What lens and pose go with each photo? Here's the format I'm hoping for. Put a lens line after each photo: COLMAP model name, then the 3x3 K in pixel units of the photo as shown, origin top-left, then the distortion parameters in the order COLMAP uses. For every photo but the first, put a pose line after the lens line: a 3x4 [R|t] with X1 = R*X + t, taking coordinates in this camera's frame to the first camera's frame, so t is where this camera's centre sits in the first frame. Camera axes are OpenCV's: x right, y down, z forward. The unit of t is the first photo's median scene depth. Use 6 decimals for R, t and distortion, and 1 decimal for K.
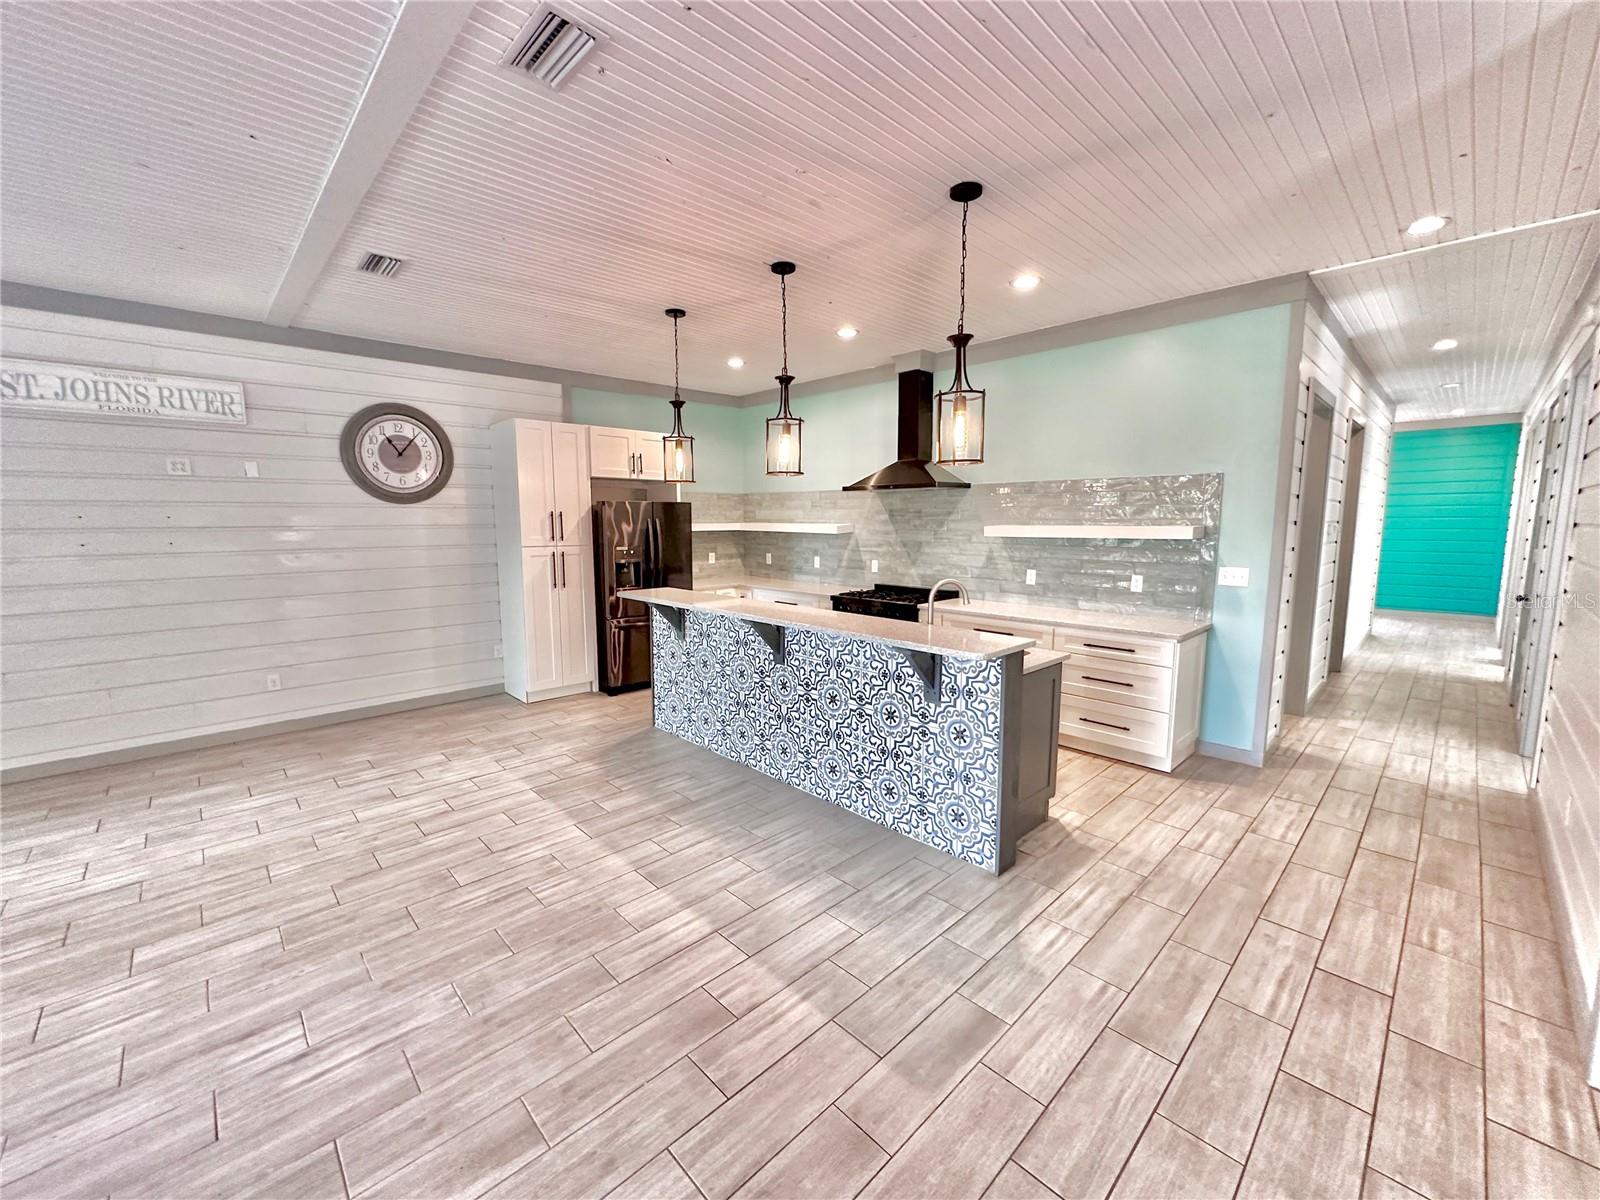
lens RADIAL K [[640.0, 0, 800.0], [0, 640.0, 600.0], [0, 0, 1]] dist [0.001243, 0.000454]
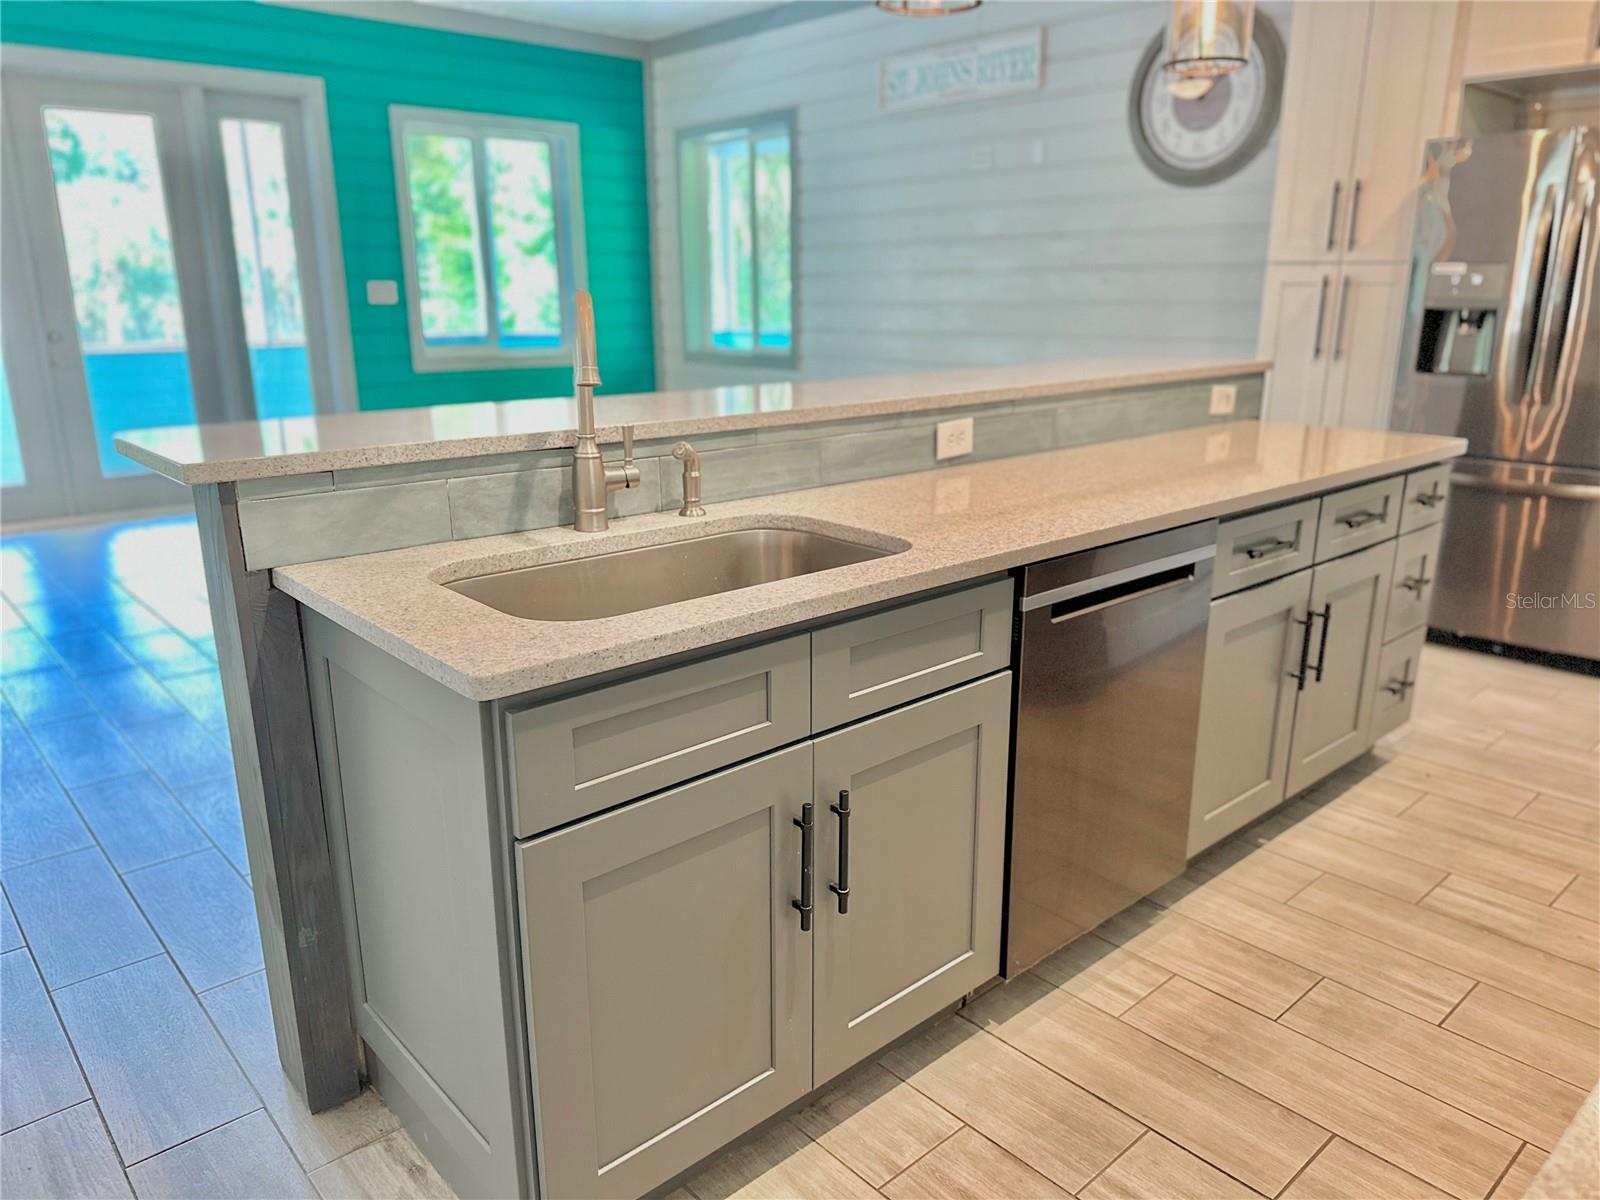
lens RADIAL K [[1124.9, 0, 800.0], [0, 1124.9, 600.0], [0, 0, 1]] dist [0.003531, -0.004931]
pose [[-0.028451, 0.273113, -0.961561, 0.503289], [-0.124039, 0.953551, 0.274508, -0.033936], [0.991869, 0.127081, 0.006747, 0.750544]]
